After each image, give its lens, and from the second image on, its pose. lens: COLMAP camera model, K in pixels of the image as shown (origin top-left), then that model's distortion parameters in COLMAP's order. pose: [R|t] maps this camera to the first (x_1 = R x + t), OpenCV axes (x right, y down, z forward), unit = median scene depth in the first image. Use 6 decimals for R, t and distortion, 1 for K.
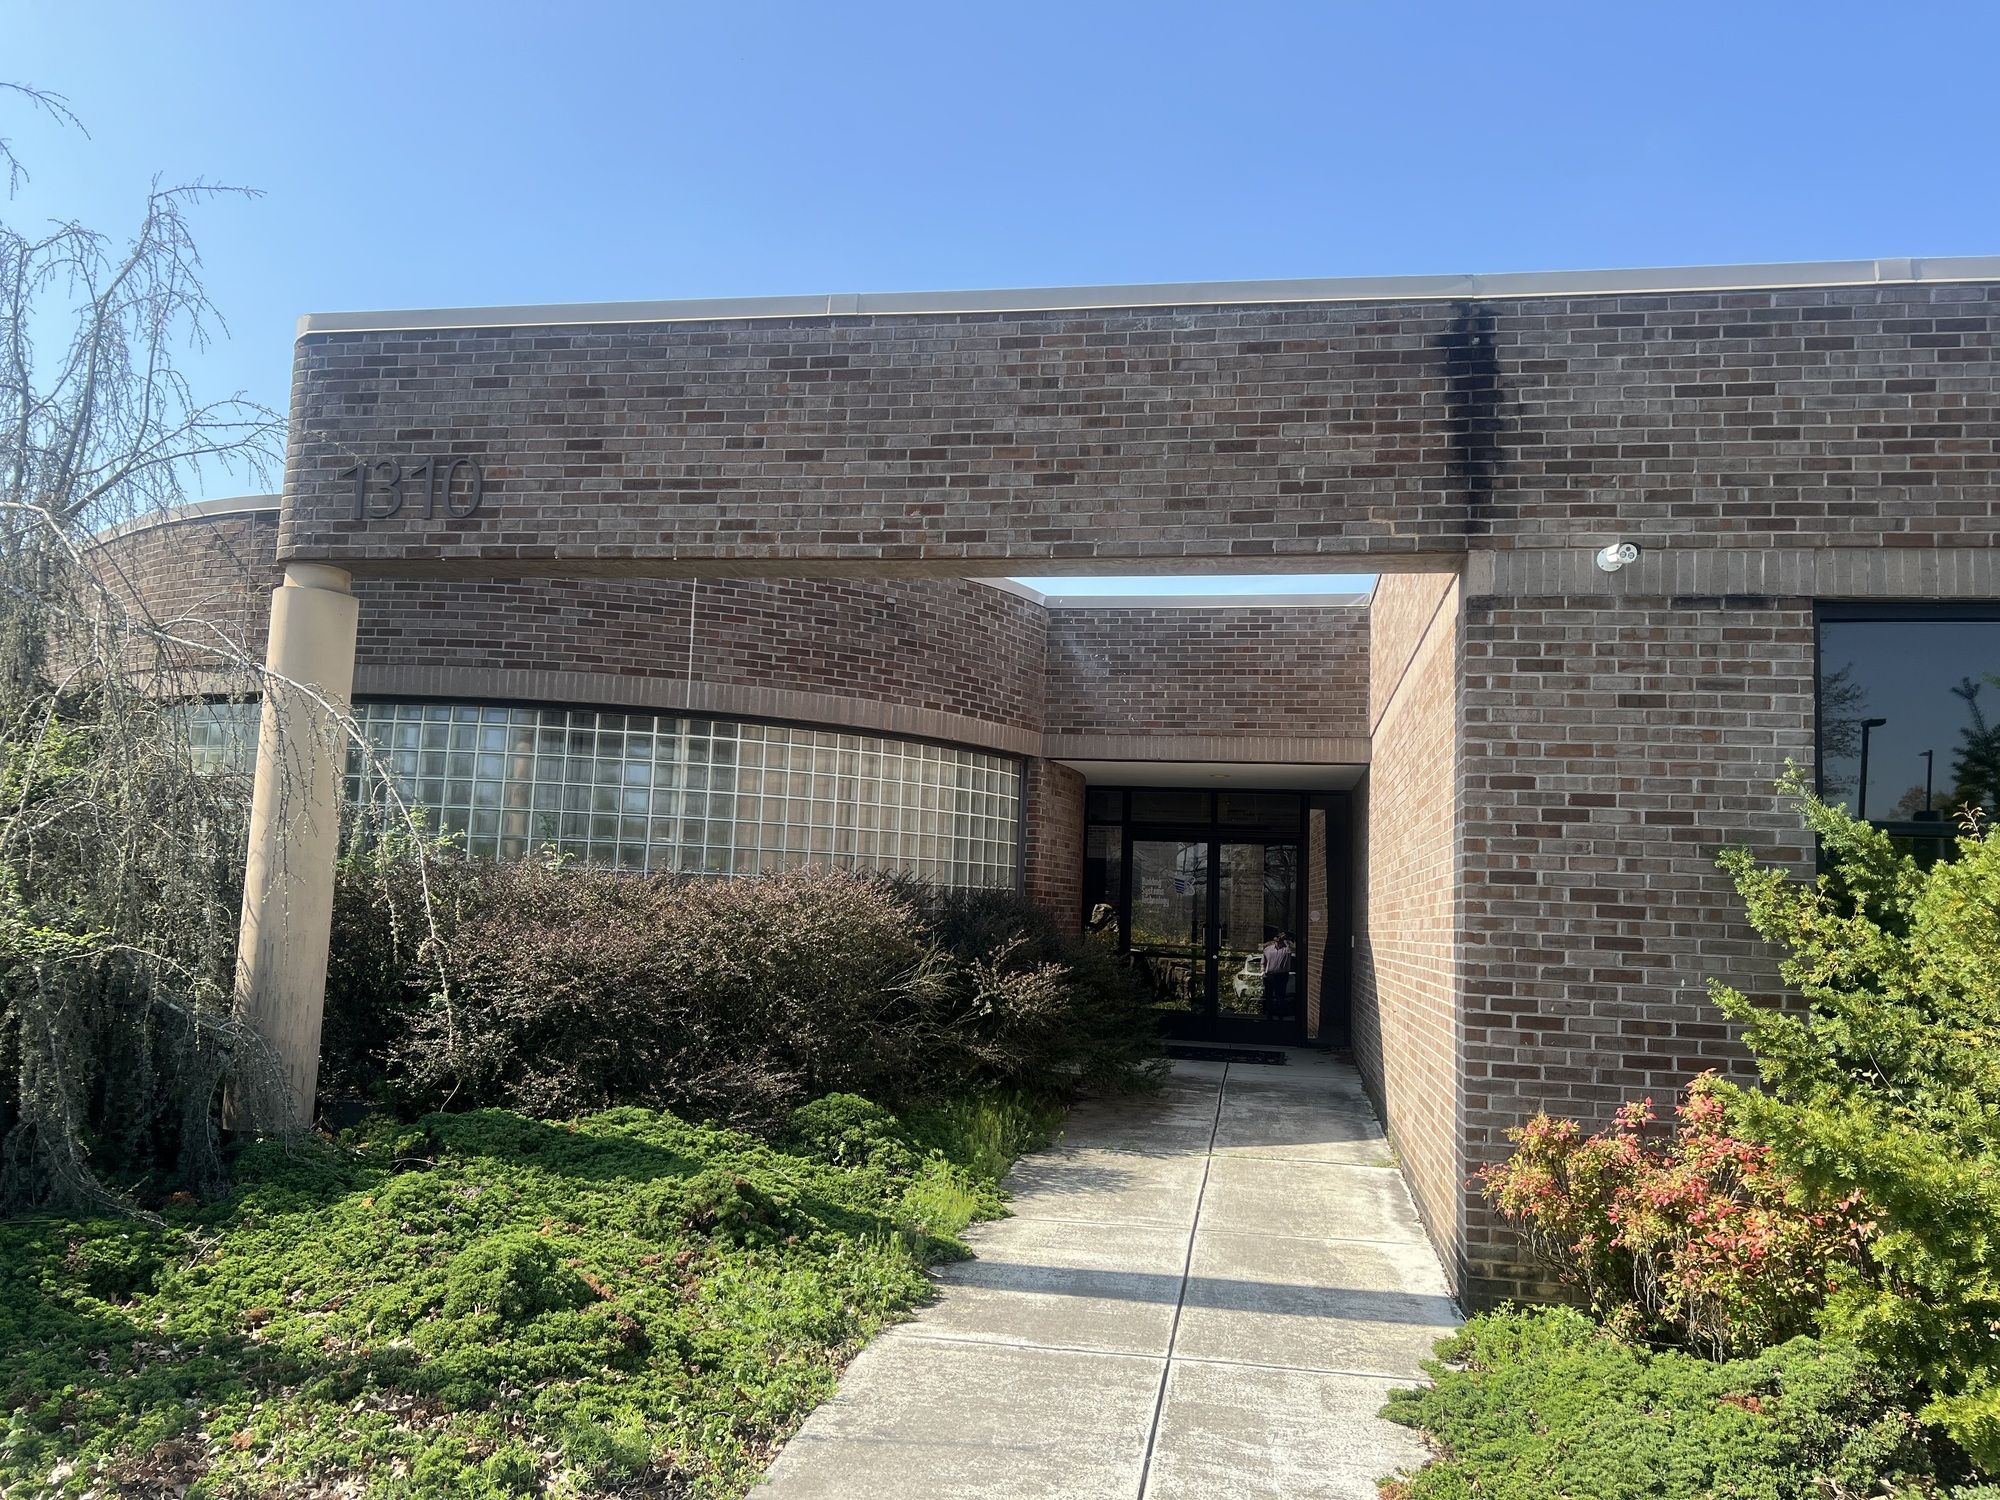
lens RADIAL K [[1505.4, 0, 1000.8], [0, 1505.4, 755.1], [0, 0, 1]] dist [0.047442, -0.041843]
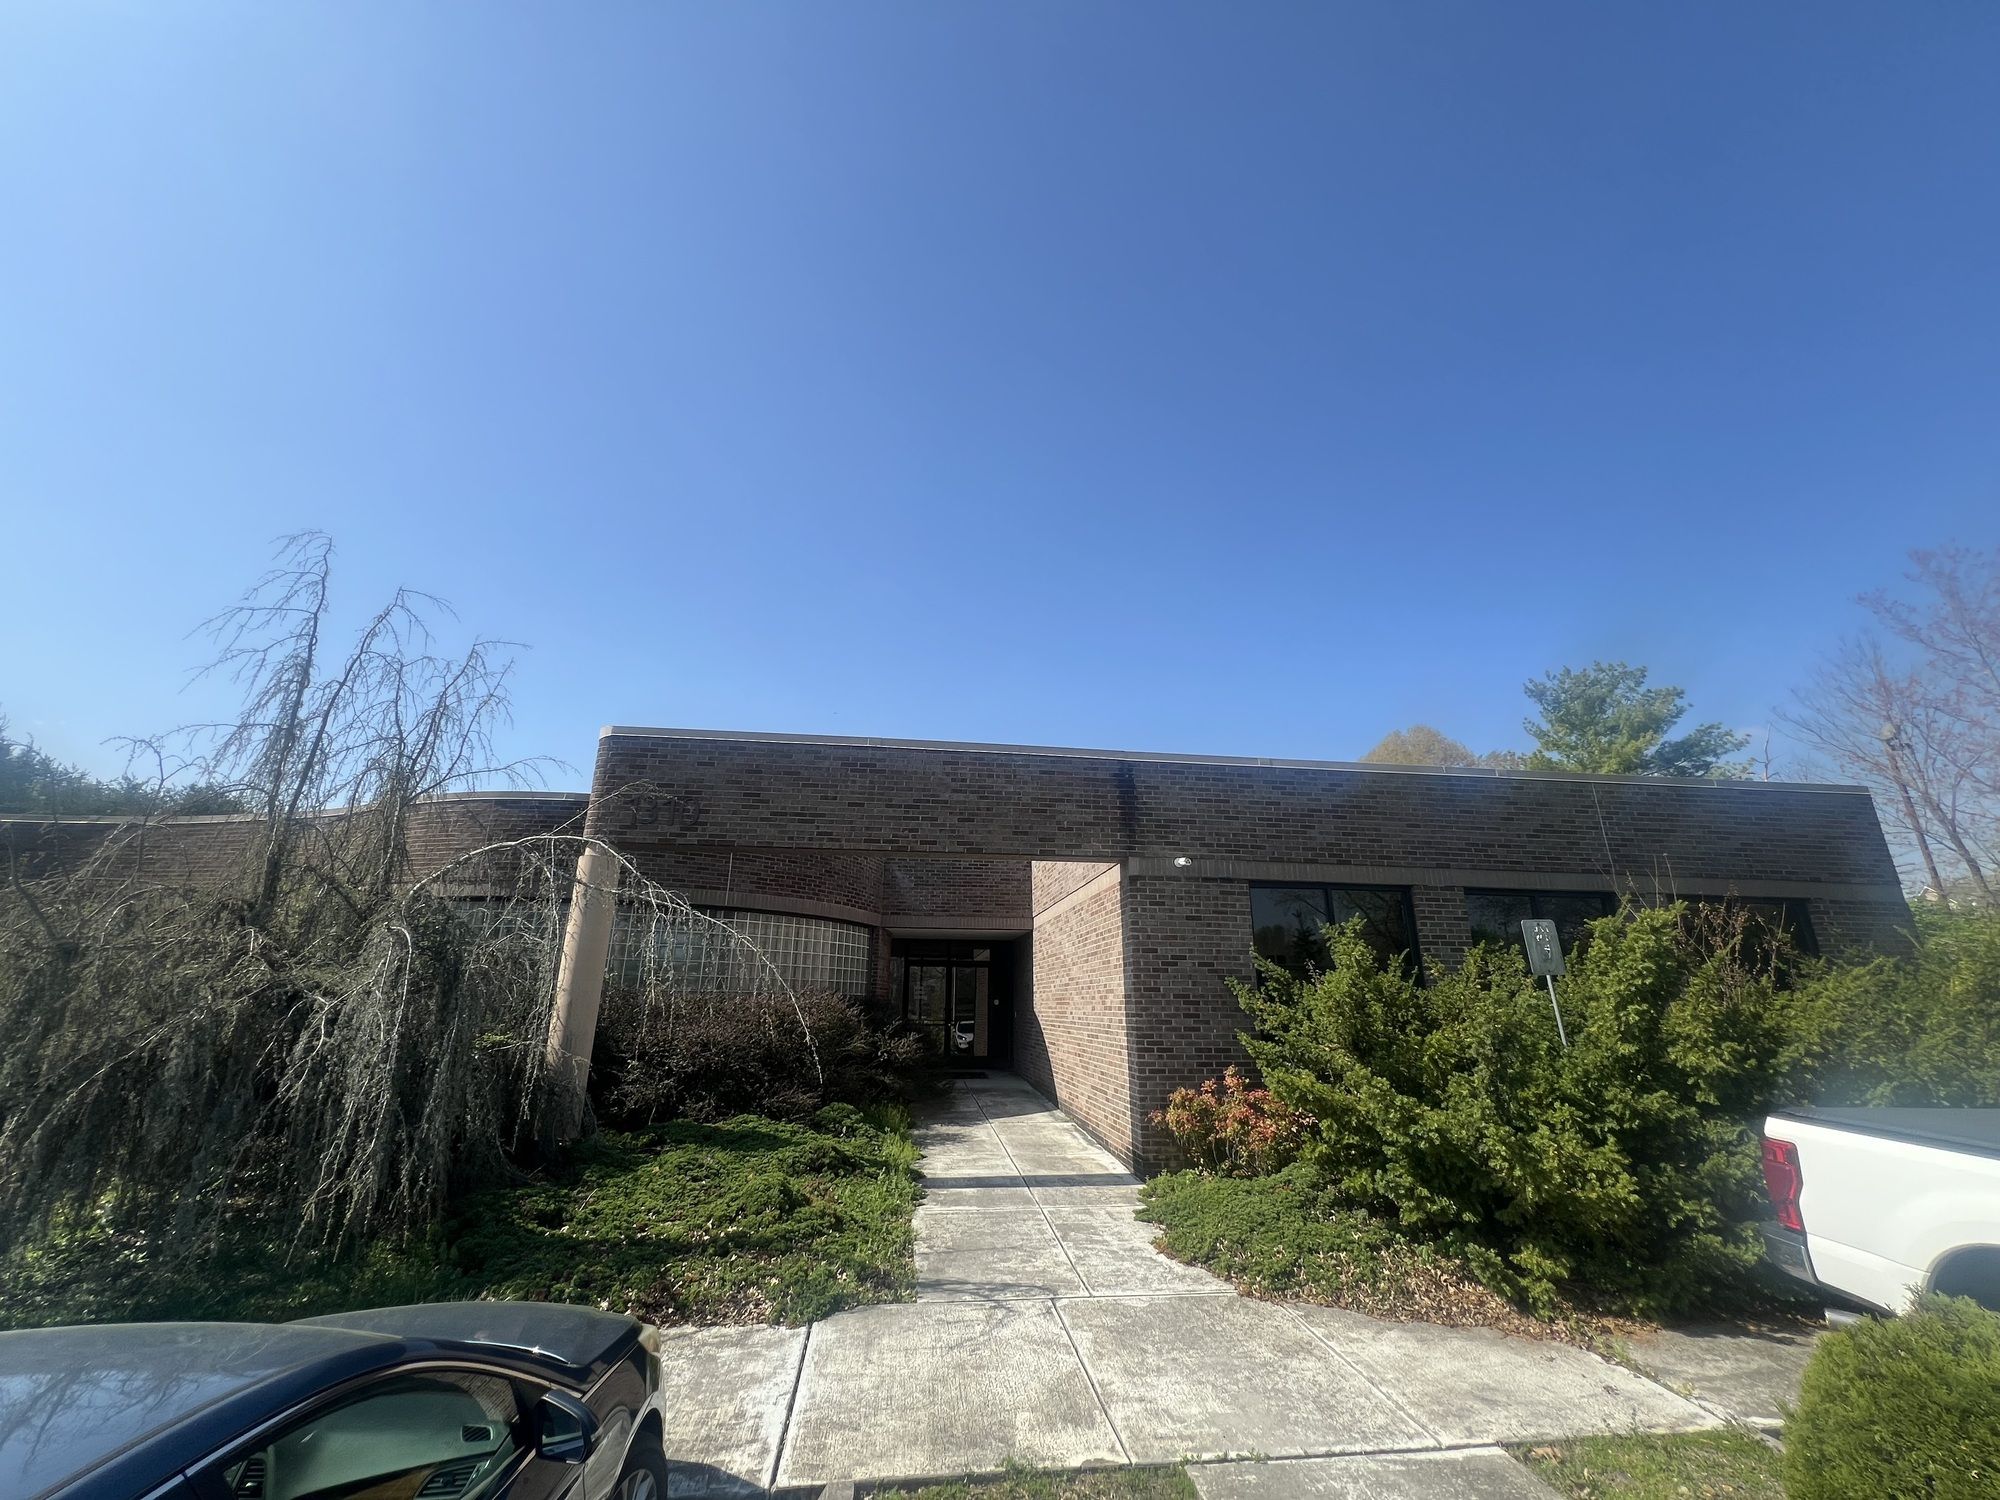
lens RADIAL K [[798.0, 0, 992.5], [0, 798.0, 742.5], [0, 0, 1]] dist [0.001575, -0.000202]
pose [[0.956526, 0.063160, 0.284728, -0.293752], [-0.004332, 0.979238, -0.202666, -0.047440], [-0.291617, 0.192622, 0.936940, -0.226315]]
